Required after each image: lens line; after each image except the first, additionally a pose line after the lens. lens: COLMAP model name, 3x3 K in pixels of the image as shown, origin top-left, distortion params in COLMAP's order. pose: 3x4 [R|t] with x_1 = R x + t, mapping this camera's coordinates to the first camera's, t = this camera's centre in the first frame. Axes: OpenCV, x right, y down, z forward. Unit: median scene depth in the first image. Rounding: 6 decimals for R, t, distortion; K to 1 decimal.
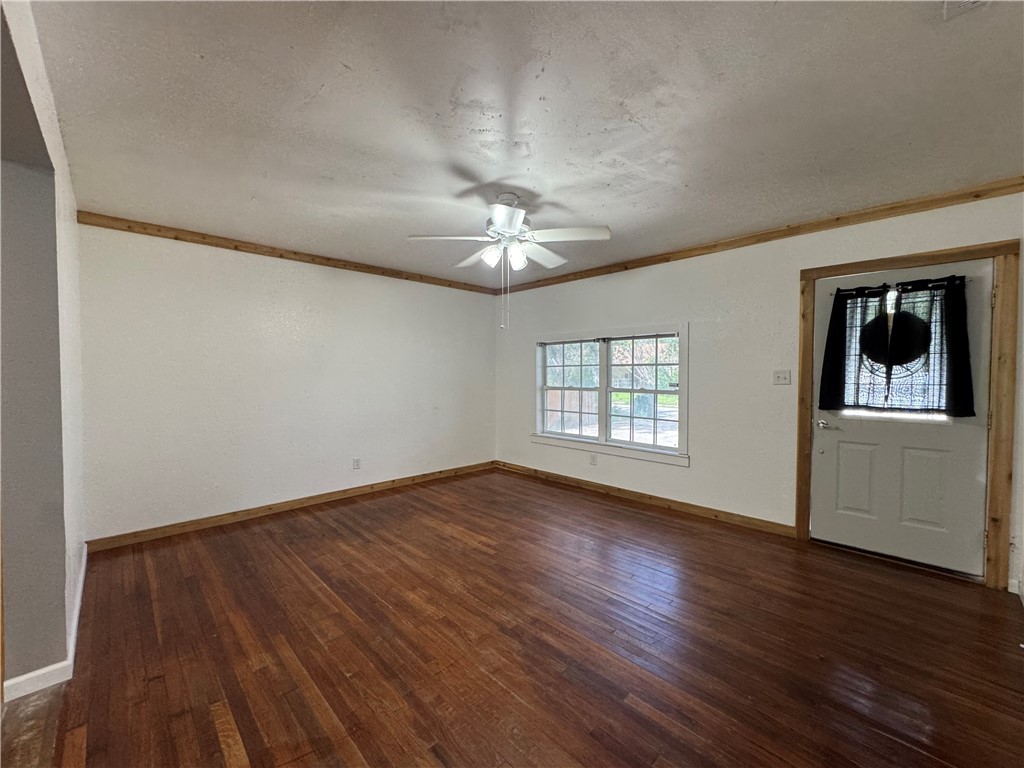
lens RADIAL K [[412.1, 0, 510.6], [0, 412.1, 386.1], [0, 0, 1]] dist [-0.004210, 0.000030]
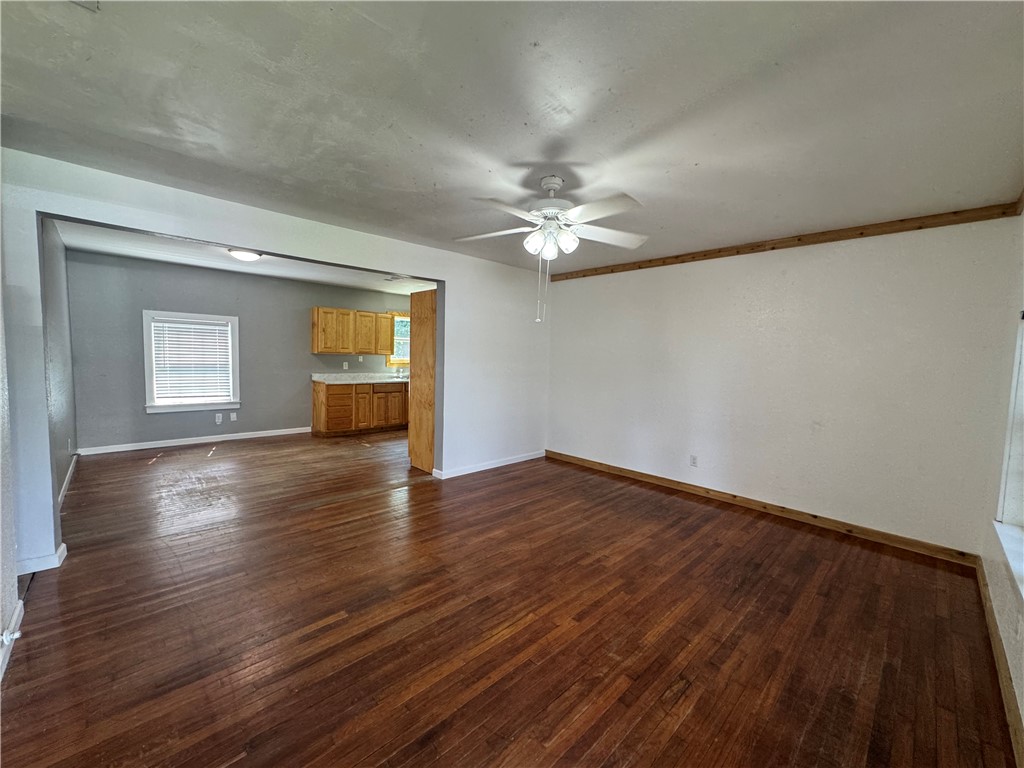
lens RADIAL K [[412.1, 0, 512.0], [0, 412.1, 384.8], [0, 0, 1]] dist [-0.004210, 0.000030]
pose [[-0.004570, 0.074542, -0.997207, 0.687169], [-0.058794, 0.995473, 0.074682, -0.043206], [0.998260, 0.058971, -0.000167, 0.665353]]
